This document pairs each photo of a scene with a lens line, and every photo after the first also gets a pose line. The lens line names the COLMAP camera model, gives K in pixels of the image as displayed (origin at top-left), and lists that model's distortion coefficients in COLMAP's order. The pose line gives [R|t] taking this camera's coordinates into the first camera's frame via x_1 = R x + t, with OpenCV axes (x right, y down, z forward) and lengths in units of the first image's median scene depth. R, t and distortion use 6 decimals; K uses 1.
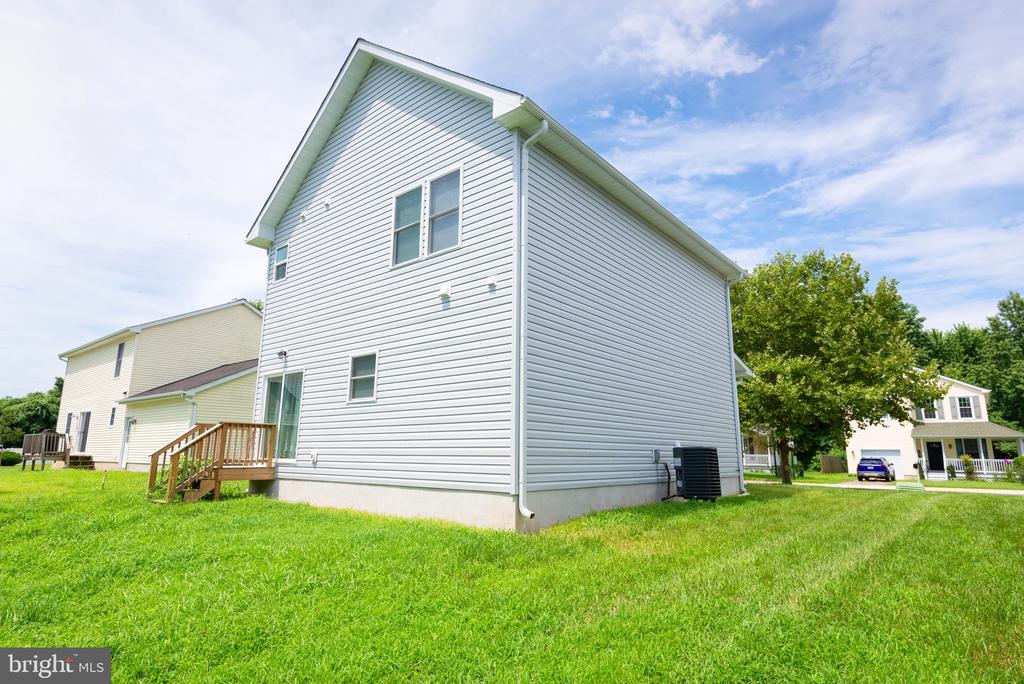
lens RADIAL K [[547.0, 0, 514.6], [0, 547.0, 345.3], [0, 0, 1]] dist [0.022319, 0.000127]
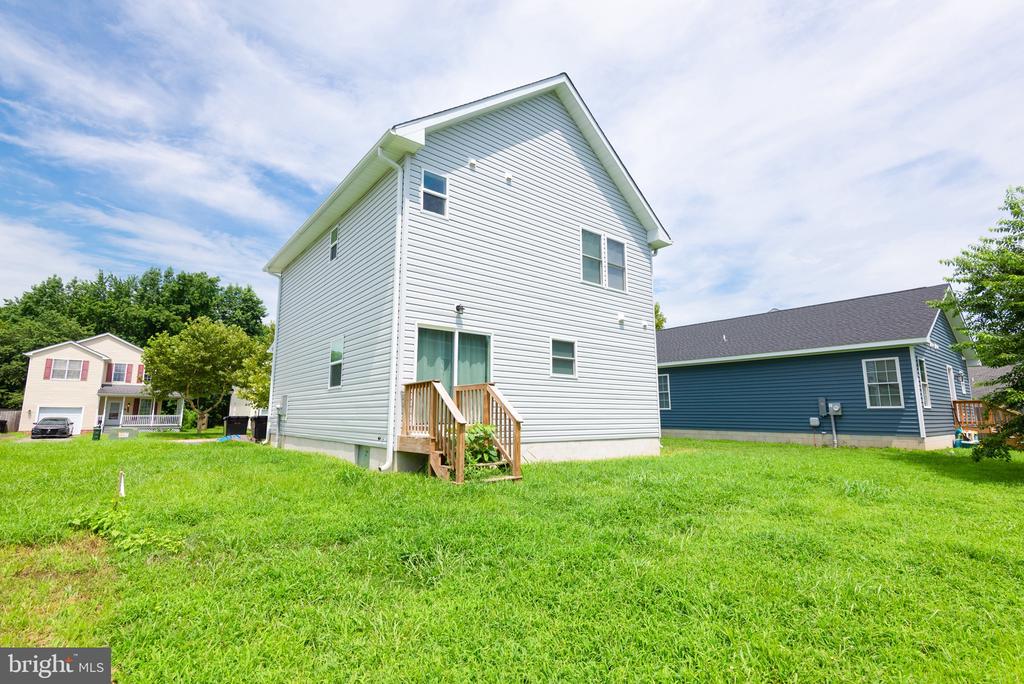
lens RADIAL K [[466.2, 0, 515.0], [0, 466.2, 339.0], [0, 0, 1]] dist [0.031428, 0.000058]
pose [[0.201361, 0.149074, 0.968107, -1.351585], [-0.189479, 0.975611, -0.110819, 0.156881], [-0.961016, -0.161122, 0.224697, 0.877048]]
